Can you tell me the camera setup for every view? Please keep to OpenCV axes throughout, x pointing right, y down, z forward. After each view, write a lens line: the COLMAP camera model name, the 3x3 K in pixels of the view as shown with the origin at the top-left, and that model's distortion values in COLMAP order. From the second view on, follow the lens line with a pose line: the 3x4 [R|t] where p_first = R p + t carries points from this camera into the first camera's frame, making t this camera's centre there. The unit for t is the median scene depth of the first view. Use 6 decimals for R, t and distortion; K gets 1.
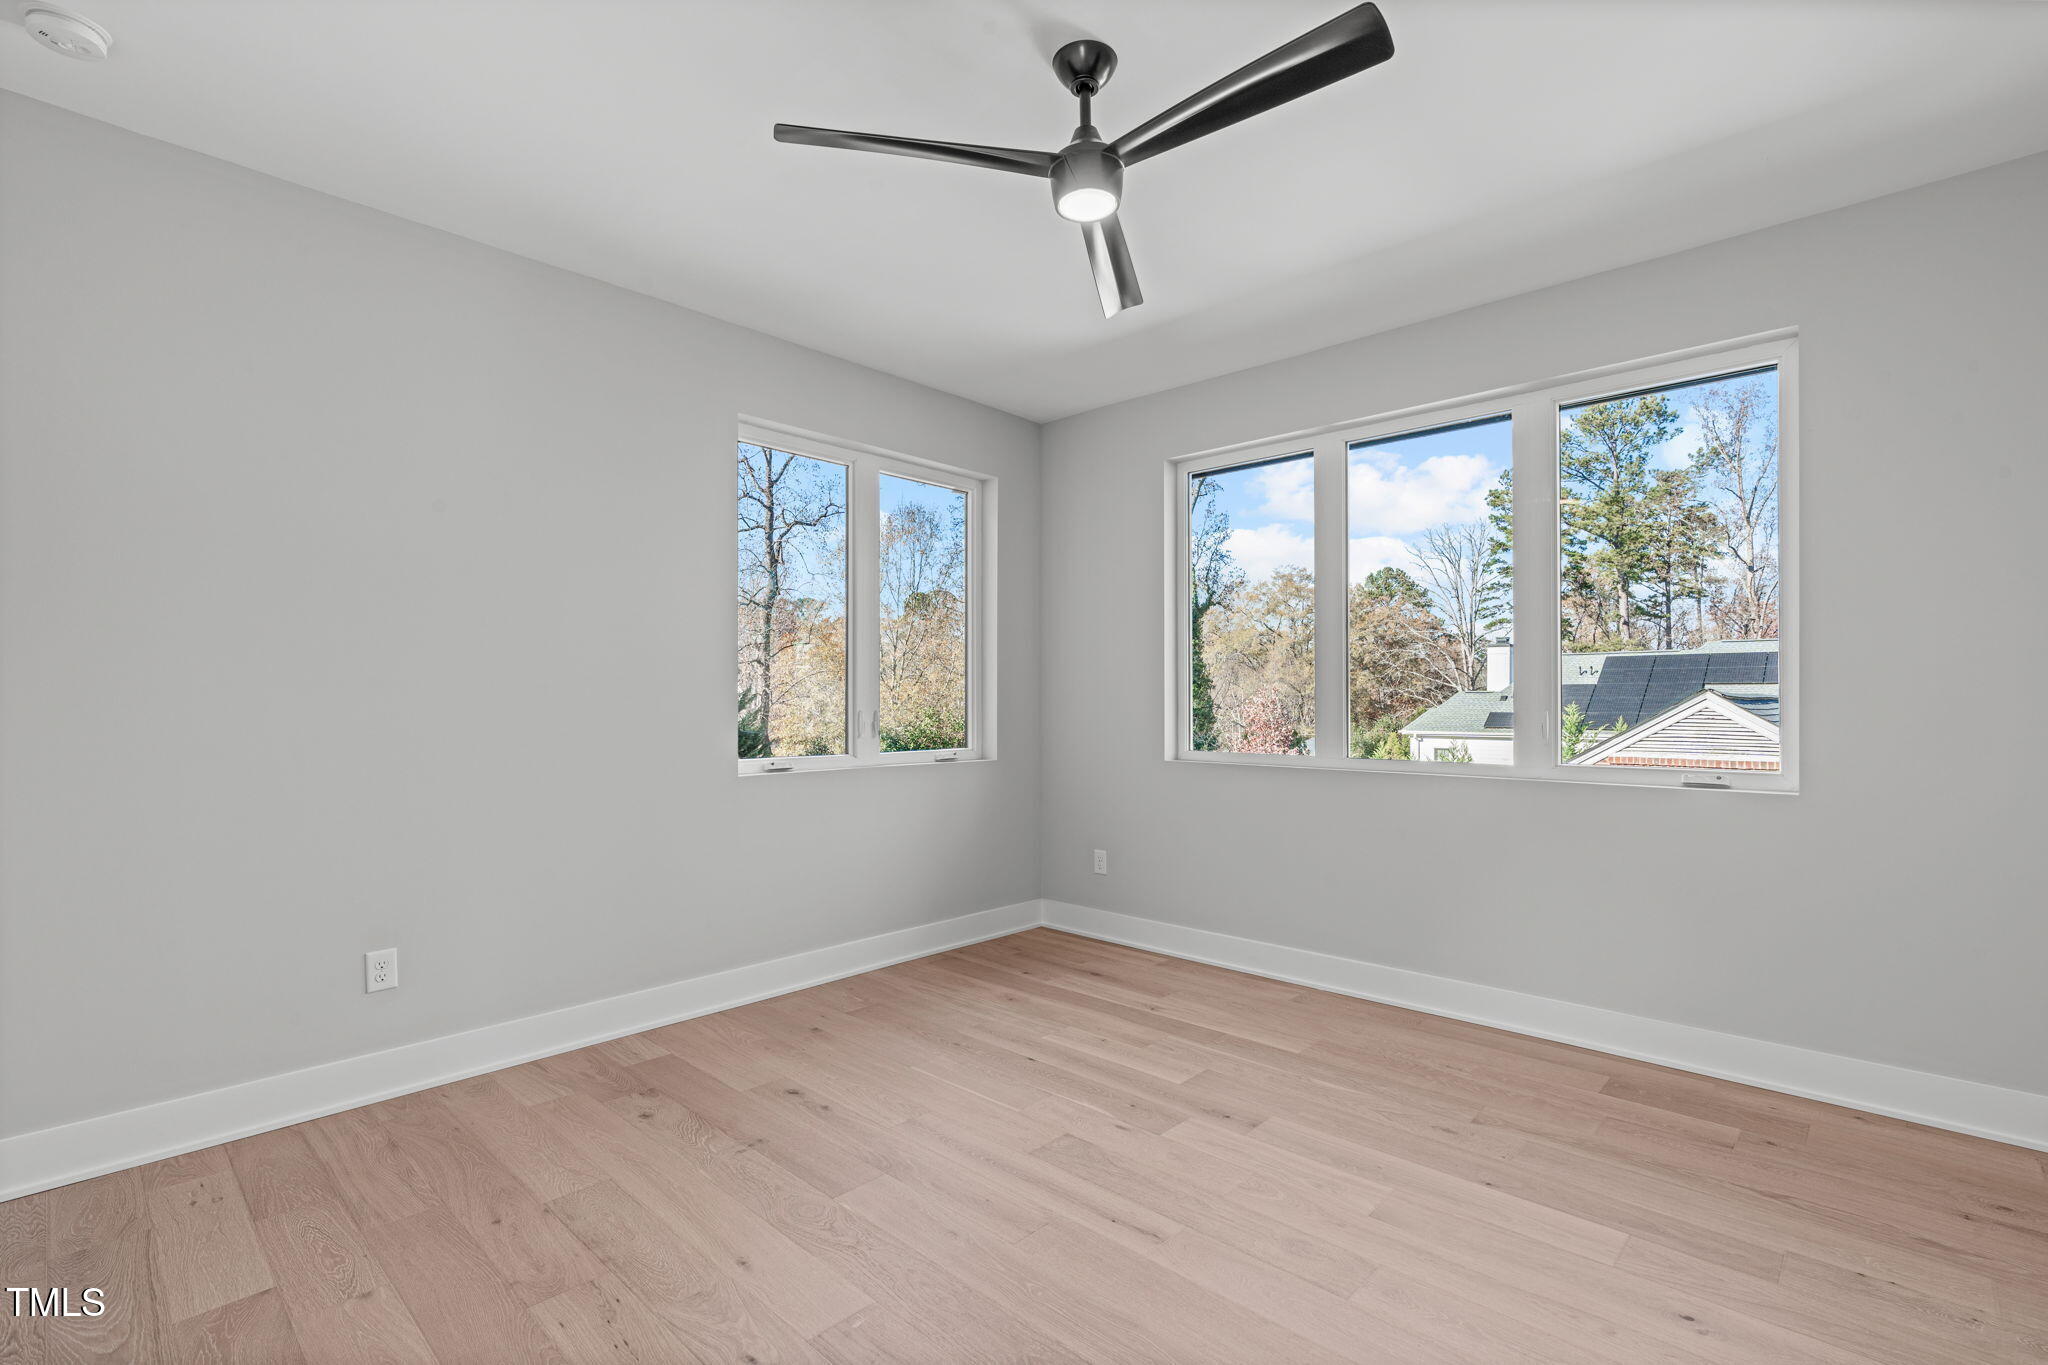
lens RADIAL K [[916.4, 0, 1031.9], [0, 916.4, 691.4], [0, 0, 1]] dist [-0.004237, 0.000635]
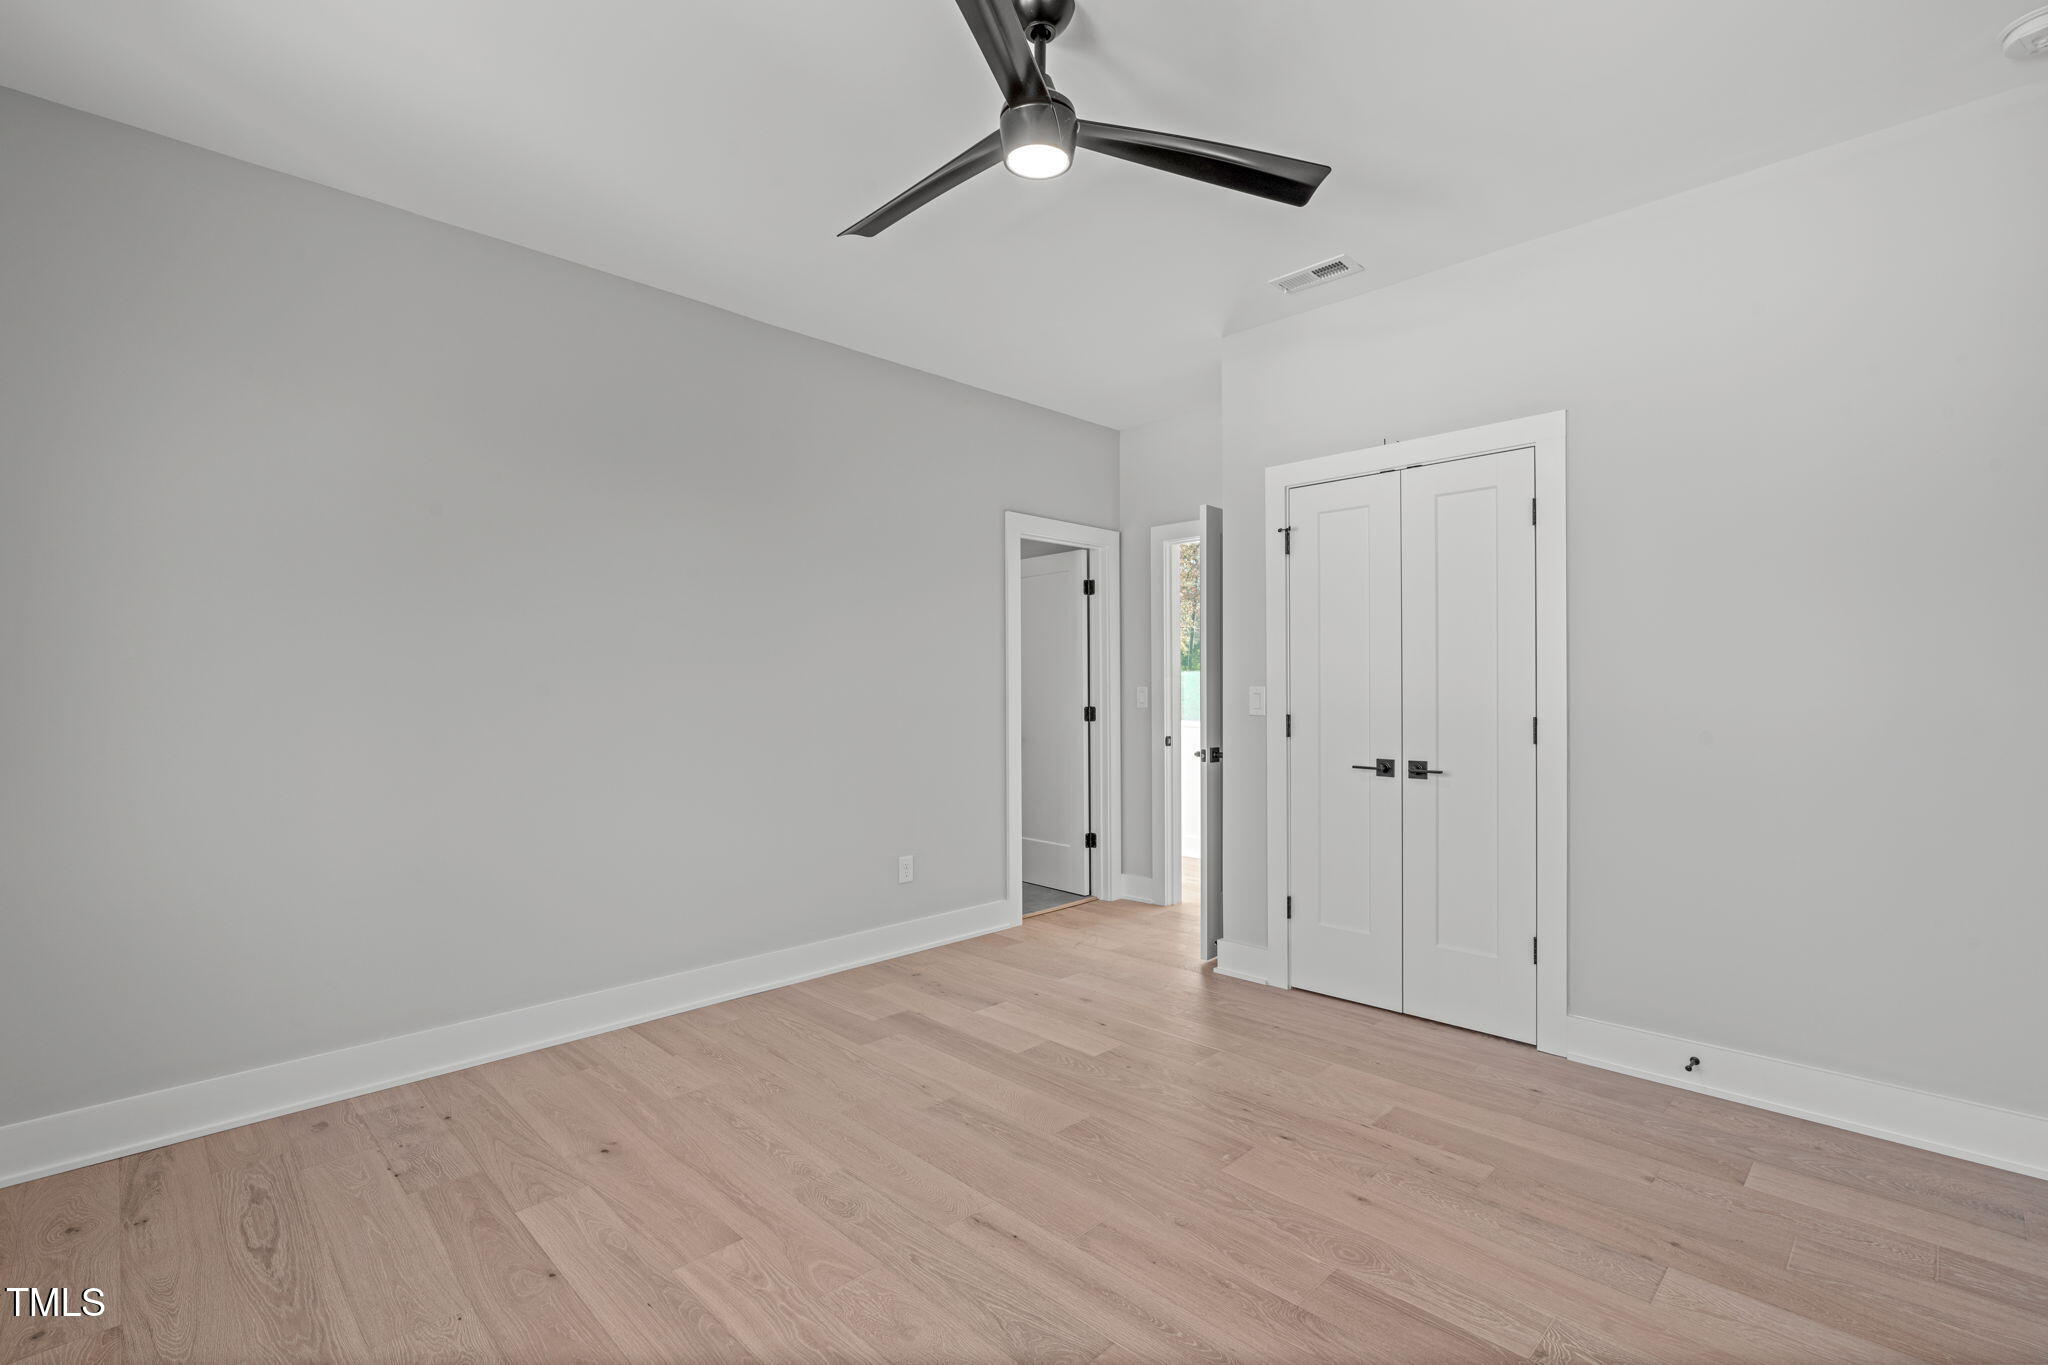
lens RADIAL K [[916.4, 0, 1031.9], [0, 916.4, 691.4], [0, 0, 1]] dist [-0.004237, 0.000635]
pose [[-0.999558, 0.004567, 0.029368, 0.043061], [0.004387, 0.999971, -0.006187, 0.019521], [-0.029395, -0.006056, -0.999550, 2.039512]]
